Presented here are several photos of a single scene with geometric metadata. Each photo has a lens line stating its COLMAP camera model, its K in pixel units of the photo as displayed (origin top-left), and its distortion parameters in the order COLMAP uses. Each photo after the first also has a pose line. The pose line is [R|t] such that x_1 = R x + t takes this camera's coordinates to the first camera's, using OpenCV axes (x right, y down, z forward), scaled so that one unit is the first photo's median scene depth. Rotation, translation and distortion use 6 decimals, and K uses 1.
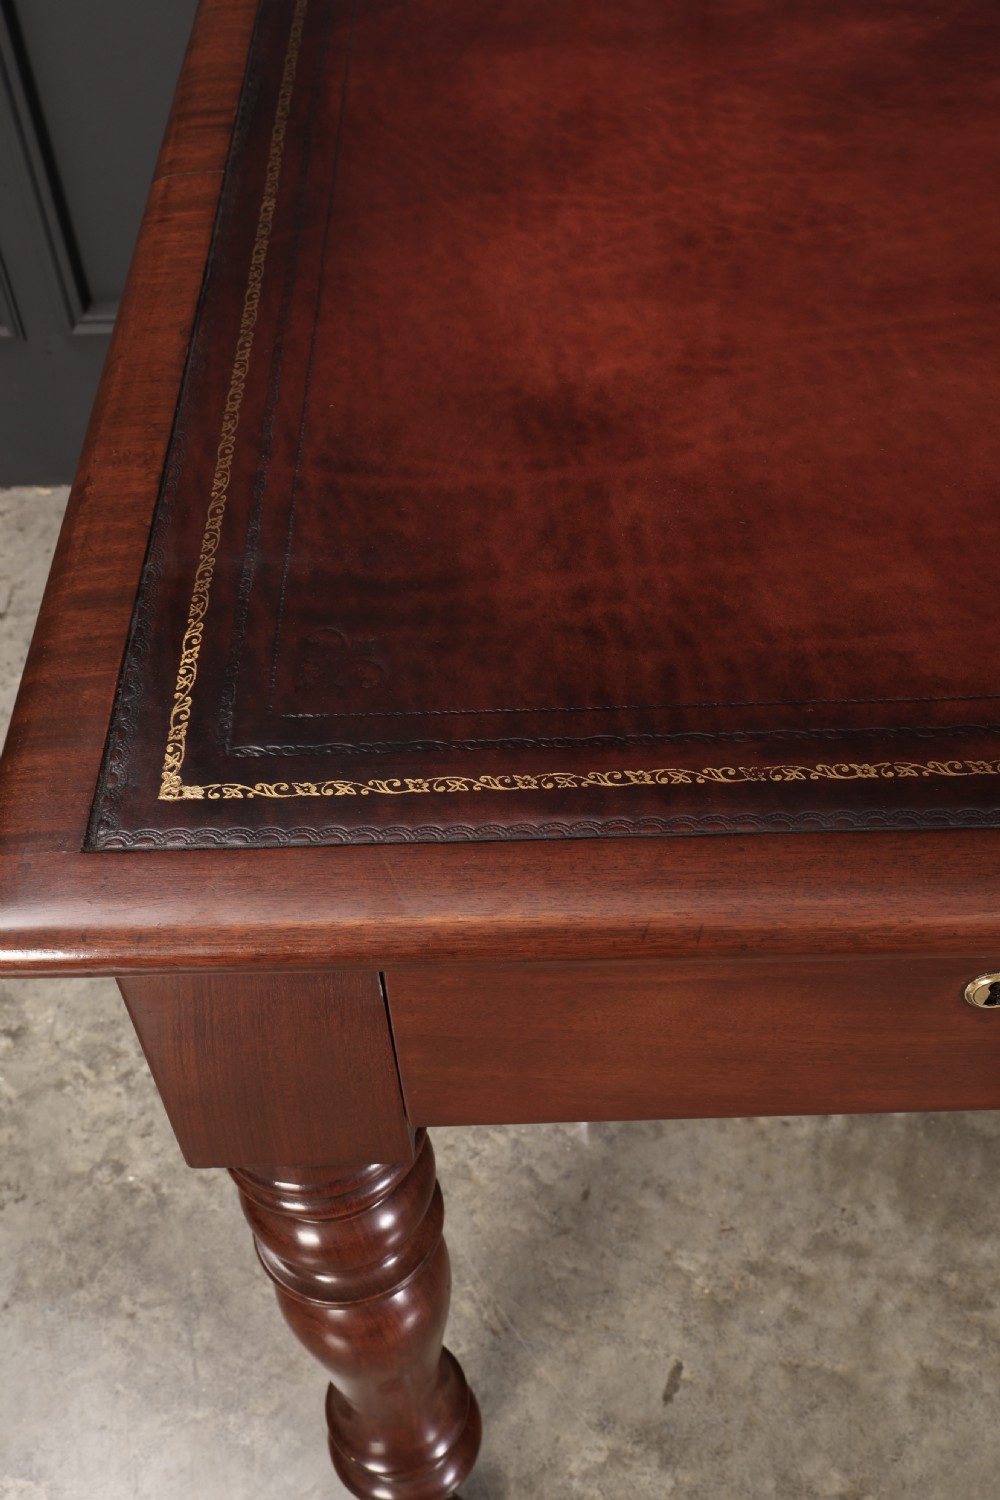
lens RADIAL K [[1721.6, 0, 498.0], [0, 1721.6, 752.1], [0, 0, 1]] dist [-0.002384, -0.009594]
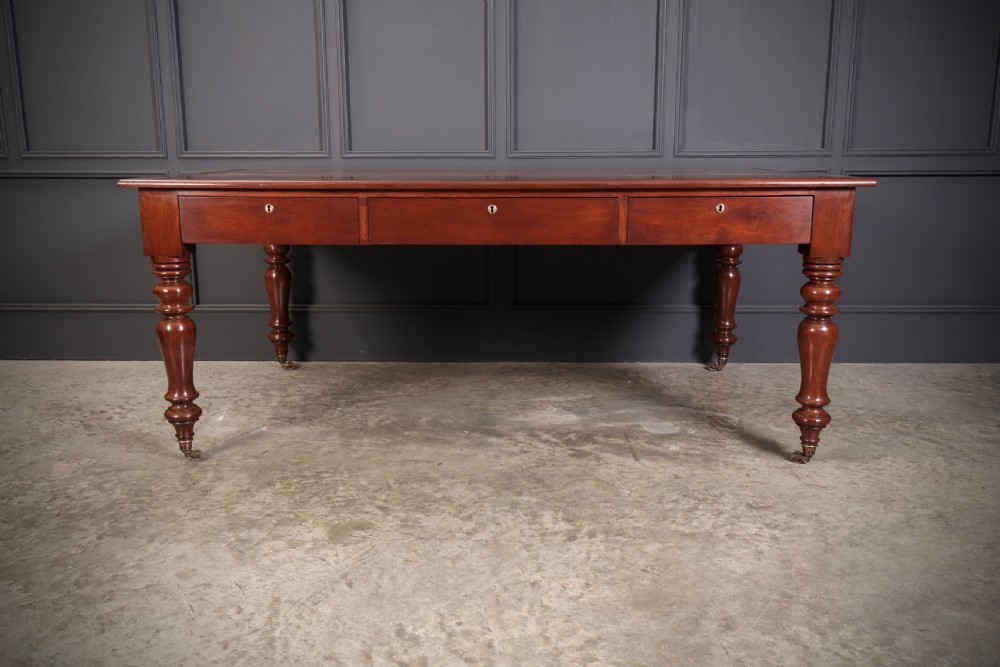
lens RADIAL K [[862.3, 0, 500.0], [0, 862.3, 333.5], [0, 0, 1]] dist [-0.000107, 0.005907]
pose [[0.998717, 0.050611, 0.001804, 0.596476], [-0.040130, 0.812614, -0.581419, 1.220916], [-0.030892, 0.580600, 0.813603, -0.740912]]
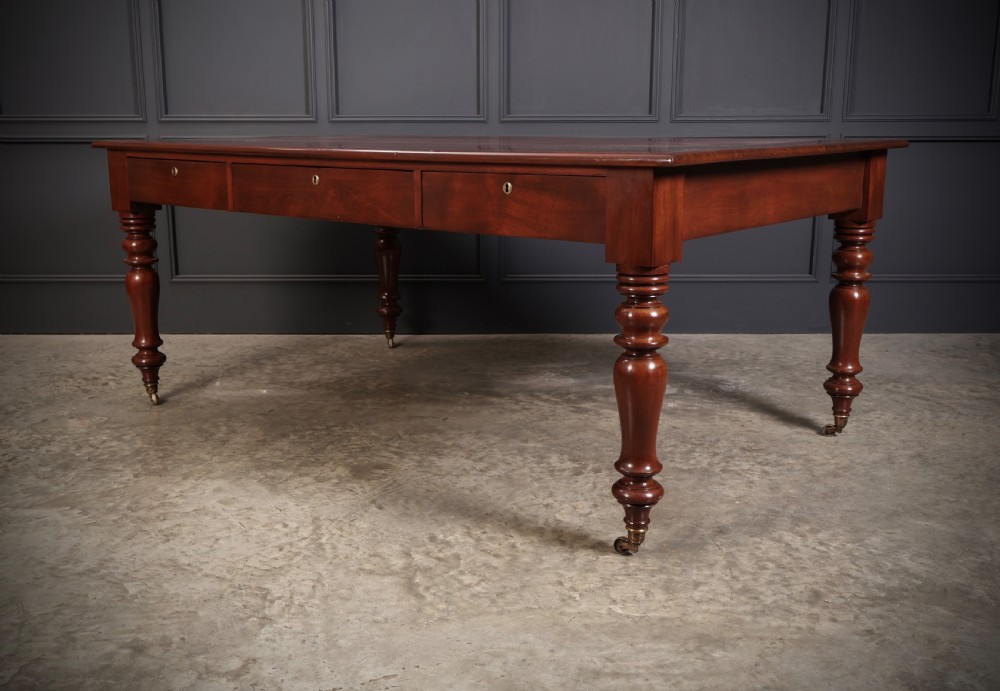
lens RADIAL K [[1031.6, 0, 483.9], [0, 1031.6, 347.4], [0, 0, 1]] dist [0.002382, -0.001533]
pose [[0.998572, 0.047077, 0.025236, 0.507129], [-0.024059, 0.818239, -0.574375, 1.547846], [-0.047689, 0.572947, 0.818203, -1.021103]]
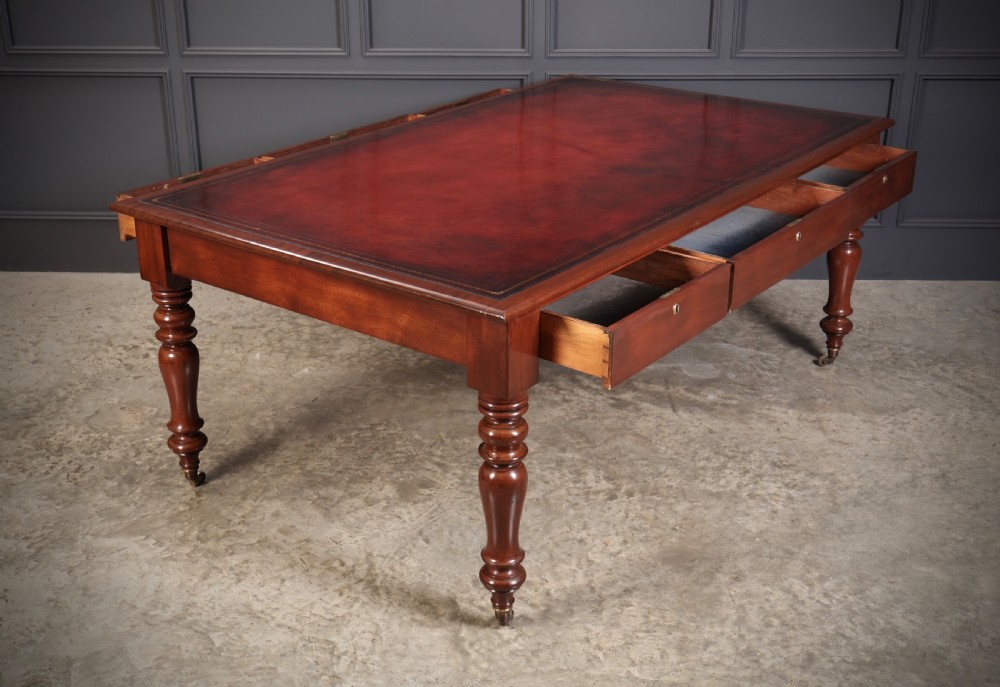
lens RADIAL K [[1246.2, 0, 491.9], [0, 1246.2, 342.6], [0, 0, 1]] dist [-0.005246, -0.001835]
pose [[0.998616, 0.052355, 0.004912, 0.477654], [-0.045665, 0.909737, -0.412666, 1.381826], [-0.026074, 0.411871, 0.910869, -1.669892]]
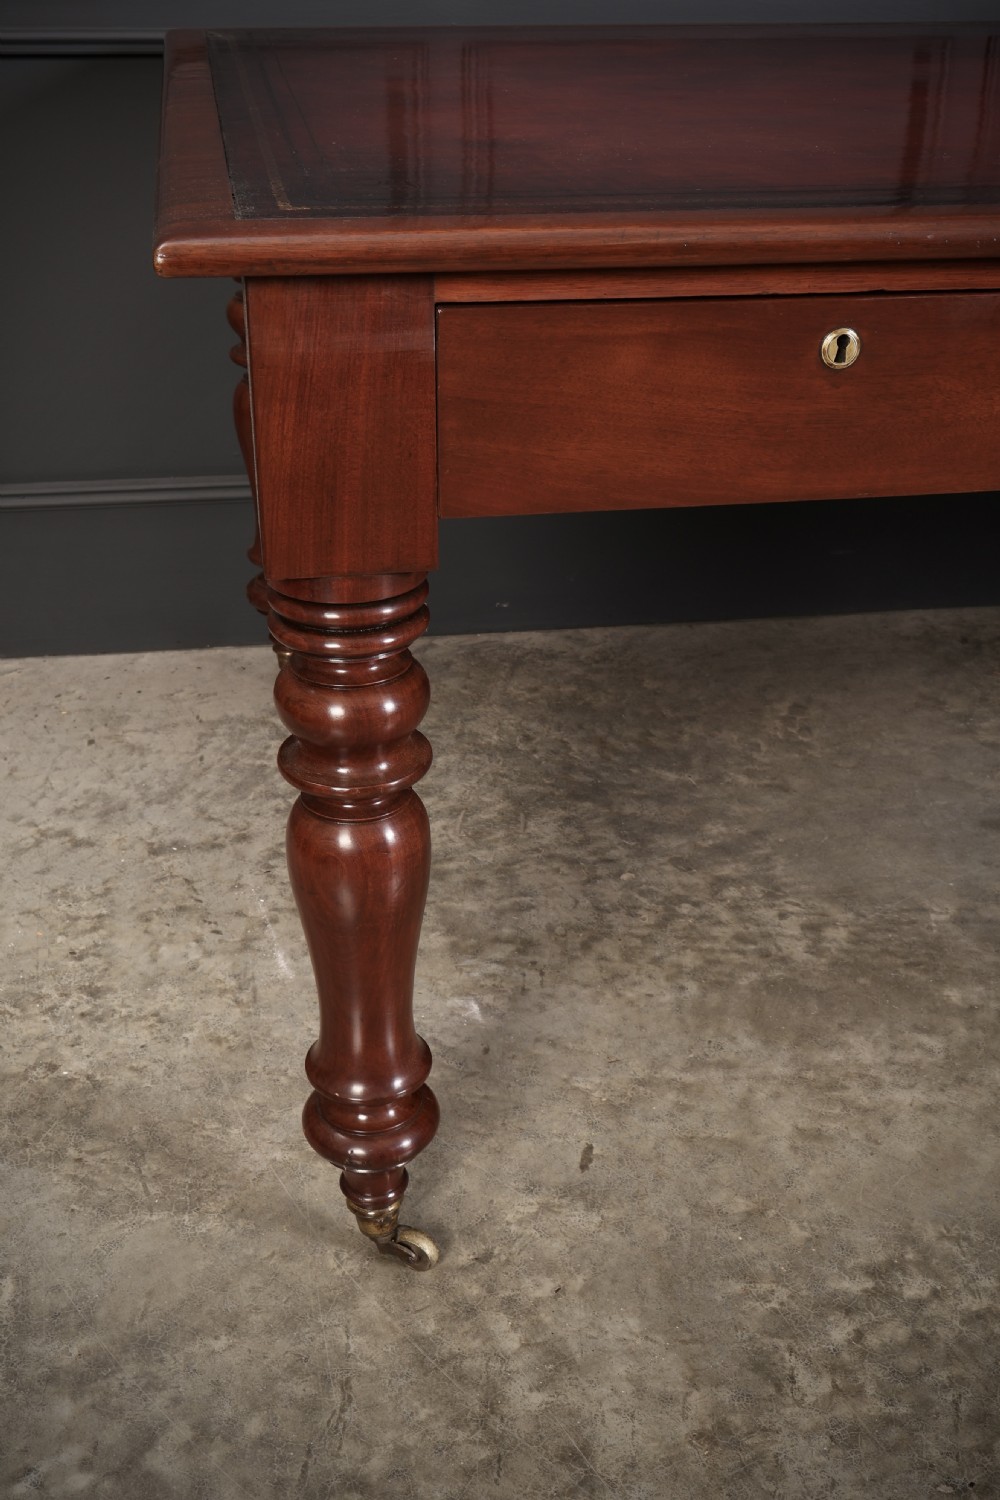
lens RADIAL K [[1721.6, 0, 498.0], [0, 1721.6, 752.1], [0, 0, 1]] dist [-0.002384, -0.009594]
pose [[0.984464, -0.023625, 0.173992, -0.137987], [0.082444, 0.937080, -0.339240, 0.476467], [-0.155030, 0.348314, 0.924469, -0.111686]]
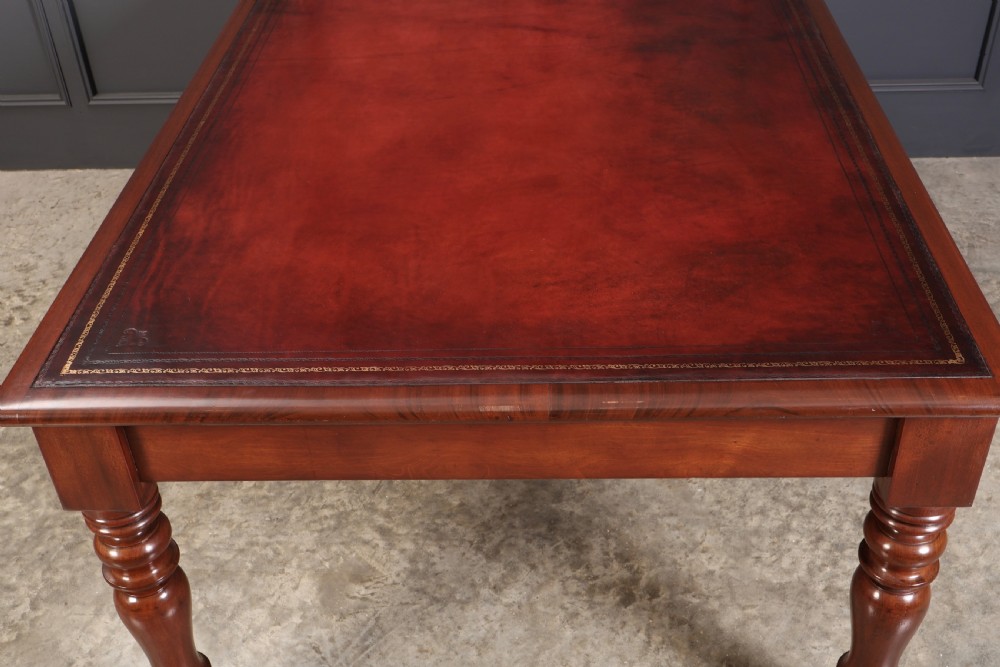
lens RADIAL K [[1112.8, 0, 505.1], [0, 1112.8, 336.5], [0, 0, 1]] dist [0.008825, -0.008539]
pose [[0.999732, 0.023128, 0.000834, 0.565285], [-0.022575, 0.982501, -0.184882, 0.579690], [-0.005096, 0.184814, 0.982760, -0.881197]]
